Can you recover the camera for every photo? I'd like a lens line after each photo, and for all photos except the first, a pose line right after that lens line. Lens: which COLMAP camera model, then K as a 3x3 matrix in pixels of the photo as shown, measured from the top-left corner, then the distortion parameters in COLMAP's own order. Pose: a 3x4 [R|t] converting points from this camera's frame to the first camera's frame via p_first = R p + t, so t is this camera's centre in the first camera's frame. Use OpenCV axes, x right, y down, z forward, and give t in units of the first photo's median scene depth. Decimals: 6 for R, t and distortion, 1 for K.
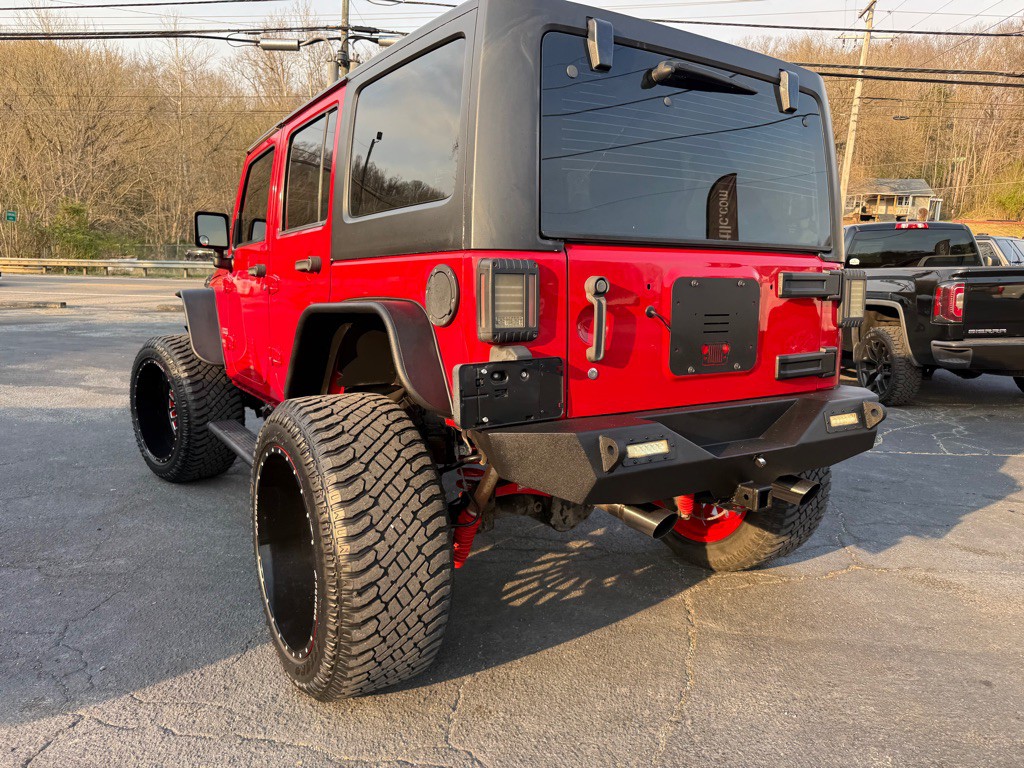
lens RADIAL K [[727.0, 0, 517.2], [0, 727.0, 377.5], [0, 0, 1]] dist [0.028609, -0.040358]
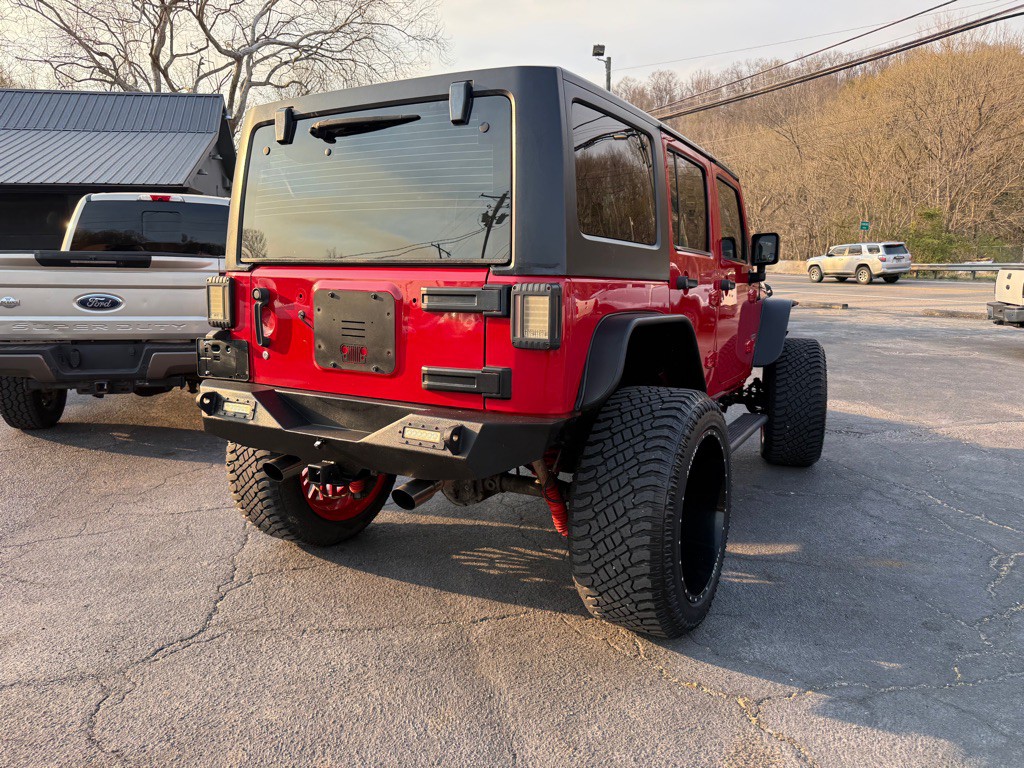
lens RADIAL K [[727.0, 0, 518.1], [0, 727.0, 385.1], [0, 0, 1]] dist [0.028609, -0.040358]
pose [[0.445927, 0.127877, -0.885887, 1.303187], [-0.122167, 0.989175, 0.081291, -0.101075], [0.886693, 0.071977, 0.456722, 0.628303]]
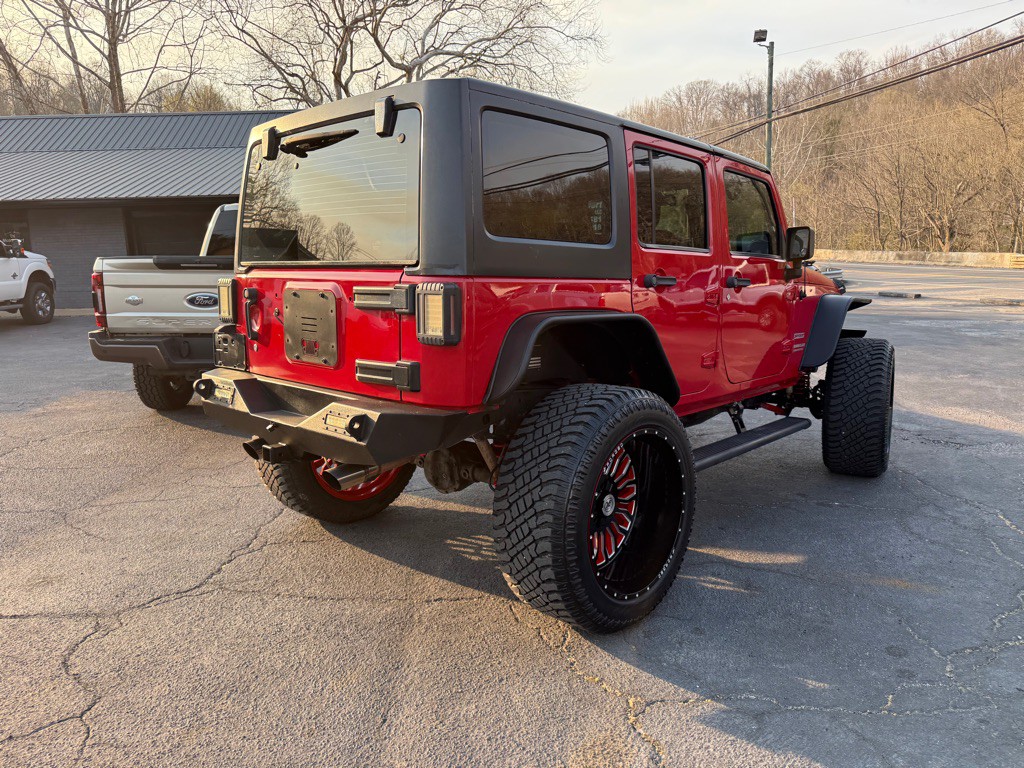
lens RADIAL K [[727.0, 0, 518.5], [0, 727.0, 381.6], [0, 0, 1]] dist [0.028609, -0.040358]
pose [[0.234040, 0.135523, -0.962735, 1.468729], [-0.125184, 0.986195, 0.108394, -0.145639], [0.964134, 0.095150, 0.247774, 0.936508]]
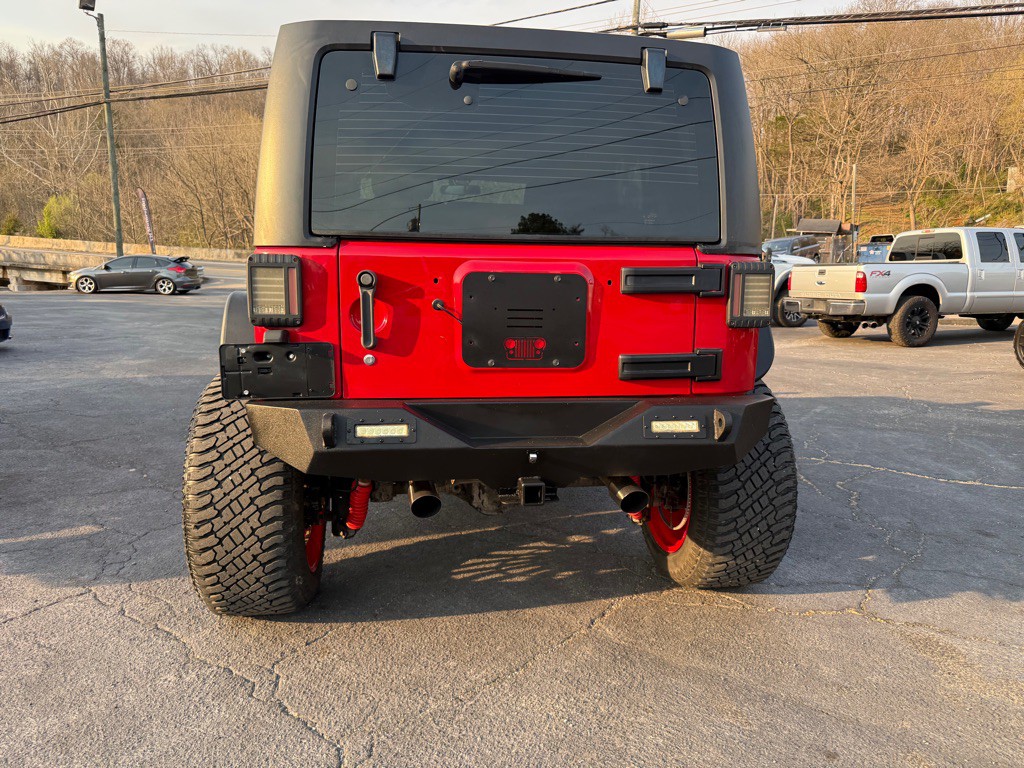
lens RADIAL K [[727.0, 0, 521.4], [0, 727.0, 385.6], [0, 0, 1]] dist [0.028609, -0.040358]
pose [[0.906248, 0.063506, -0.417950, 0.618821], [-0.056456, 0.997977, 0.029224, -0.009188], [0.418961, -0.002888, 0.908000, 0.082917]]
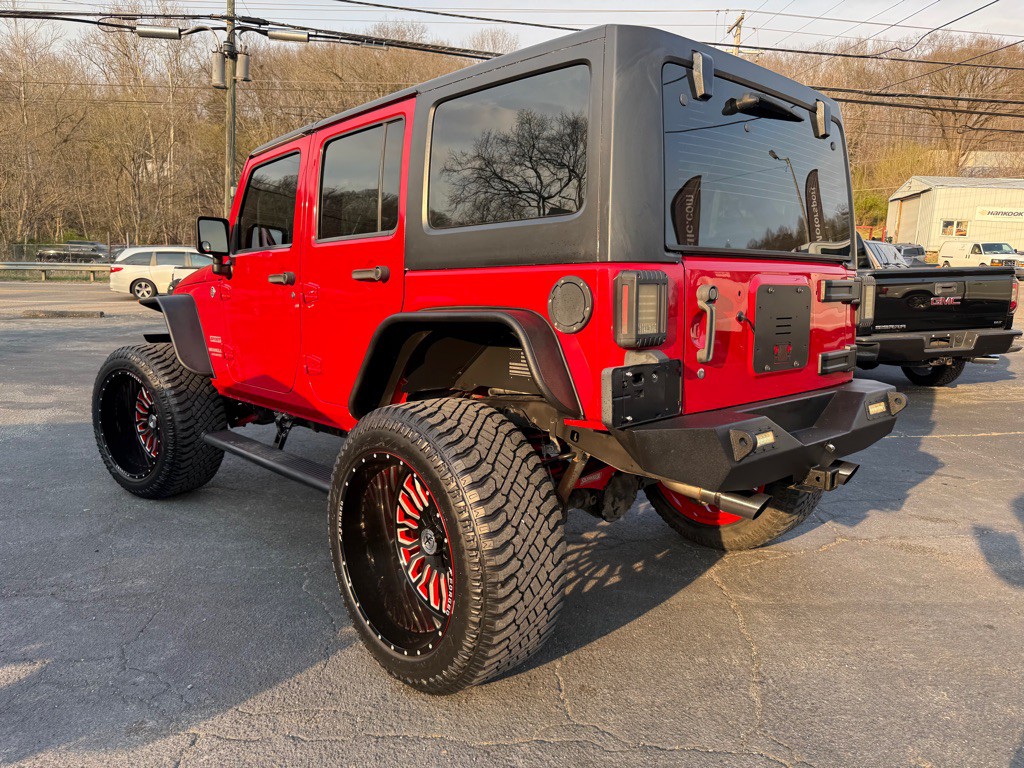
lens RADIAL K [[727.0, 0, 519.2], [0, 727.0, 384.5], [0, 0, 1]] dist [0.028609, -0.040358]
pose [[0.985998, -0.027572, 0.164463, -0.281122], [0.026143, 0.999599, 0.010848, -0.006203], [-0.164696, -0.006396, 0.986324, -0.038133]]
